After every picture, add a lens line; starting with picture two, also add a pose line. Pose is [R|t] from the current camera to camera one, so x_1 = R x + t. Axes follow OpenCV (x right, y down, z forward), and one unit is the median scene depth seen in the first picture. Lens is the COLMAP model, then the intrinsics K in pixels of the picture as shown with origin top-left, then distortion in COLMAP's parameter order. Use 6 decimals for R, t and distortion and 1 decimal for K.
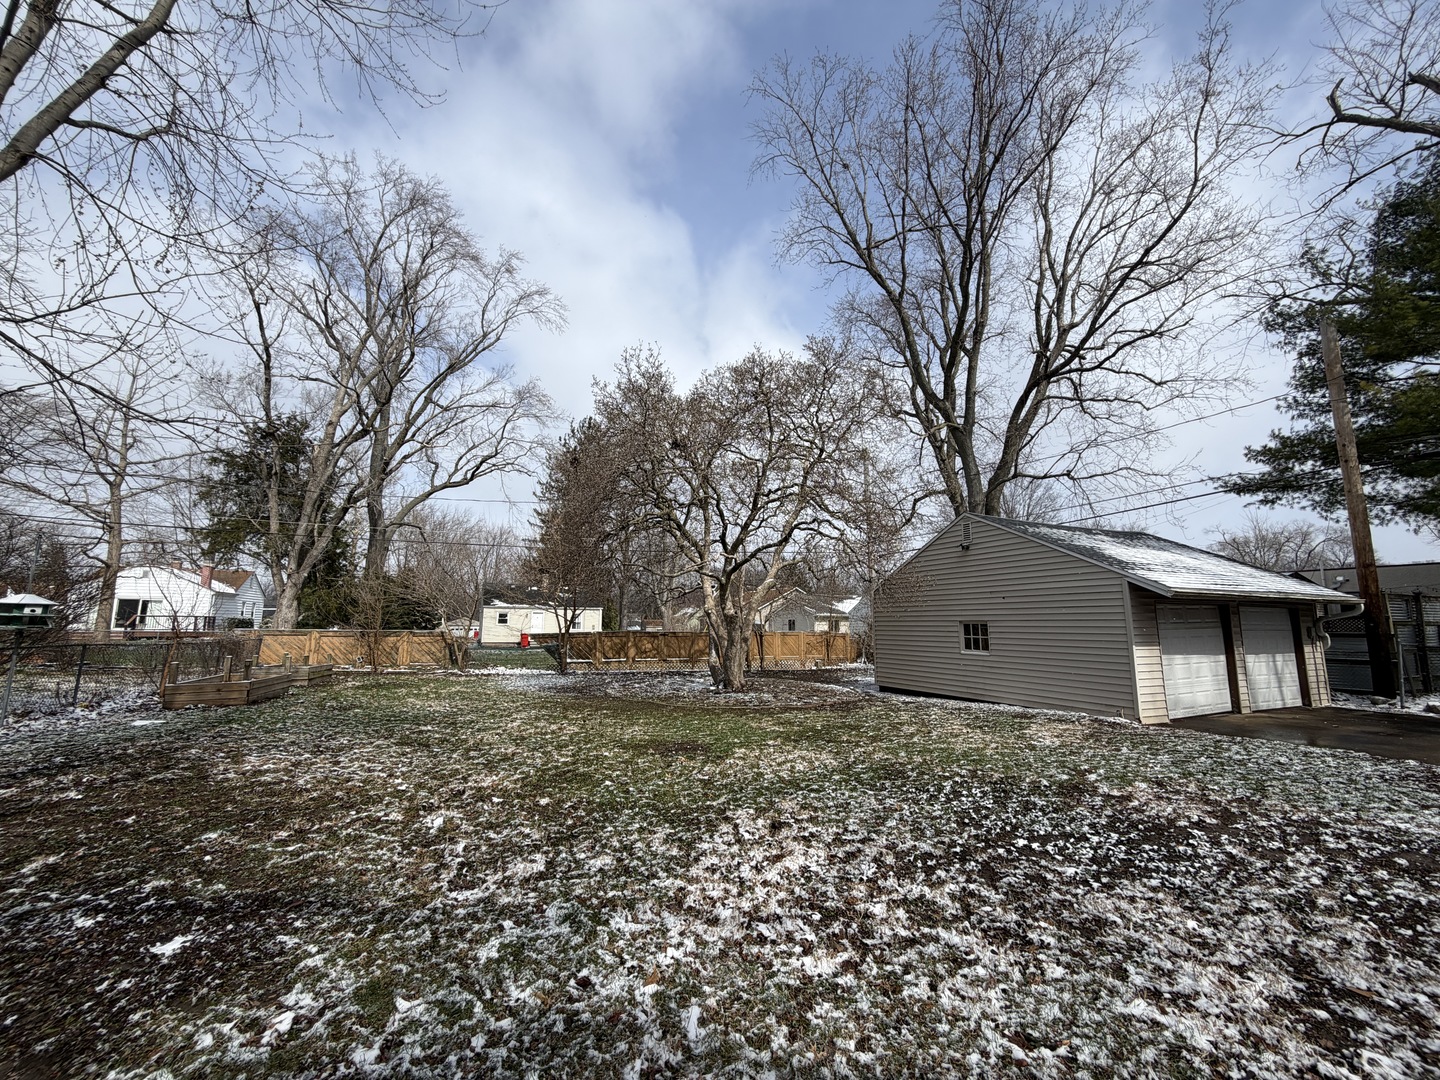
lens RADIAL K [[576.2, 0, 716.8], [0, 576.2, 541.7], [0, 0, 1]] dist [0.000945, 0.000245]
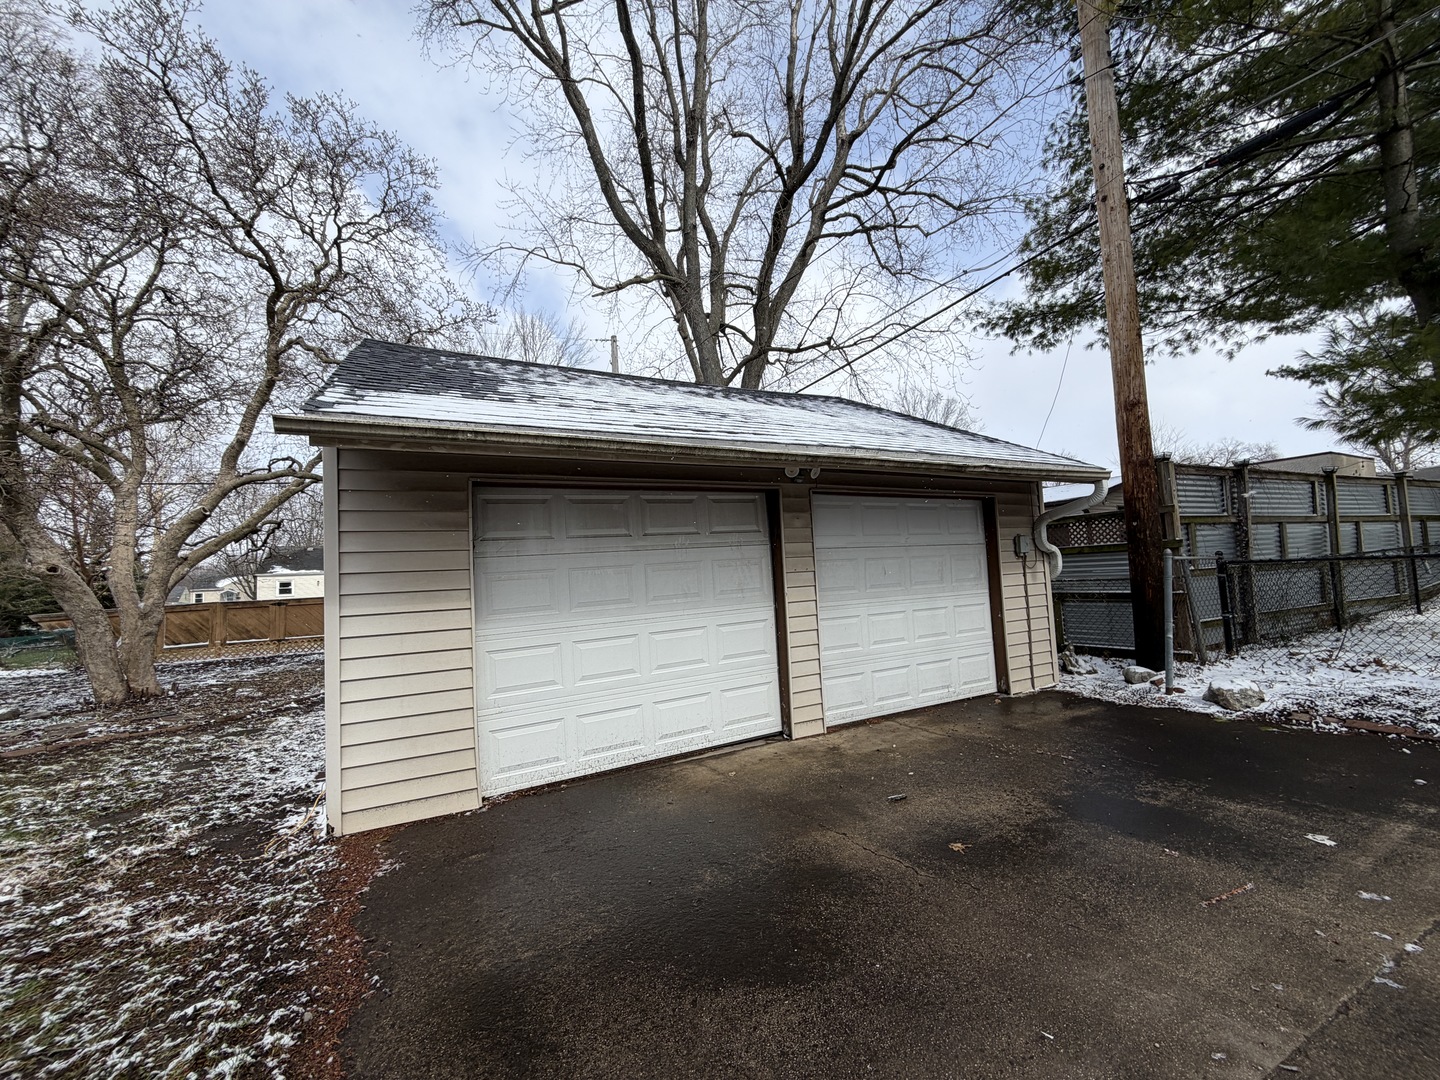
lens RADIAL K [[576.2, 0, 720.2], [0, 576.2, 537.9], [0, 0, 1]] dist [0.000945, 0.000245]
pose [[0.996901, -0.052895, 0.058235, 0.649665], [0.048314, 0.995826, 0.077436, 0.087547], [-0.062087, -0.074382, 0.995295, 0.455549]]
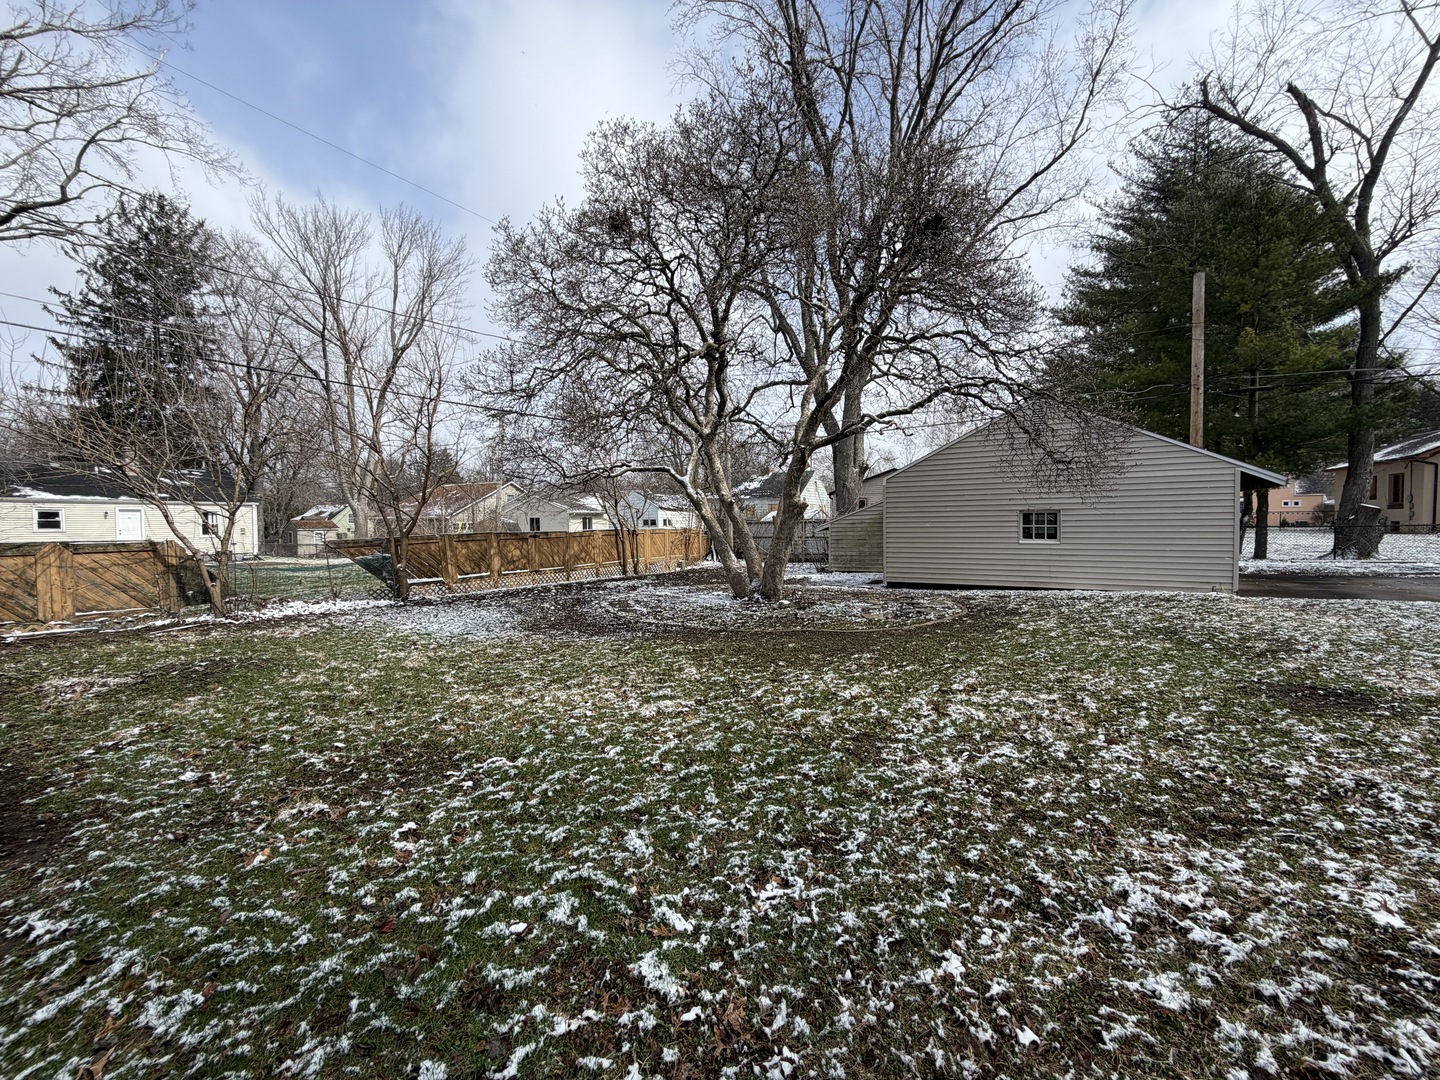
lens RADIAL K [[576.2, 0, 718.9], [0, 576.2, 536.5], [0, 0, 1]] dist [0.000945, 0.000245]
pose [[0.814117, -0.030500, 0.579899, -0.507751], [-0.066128, 0.987254, 0.144761, 0.068426], [-0.576923, -0.156200, 0.801724, 0.467946]]
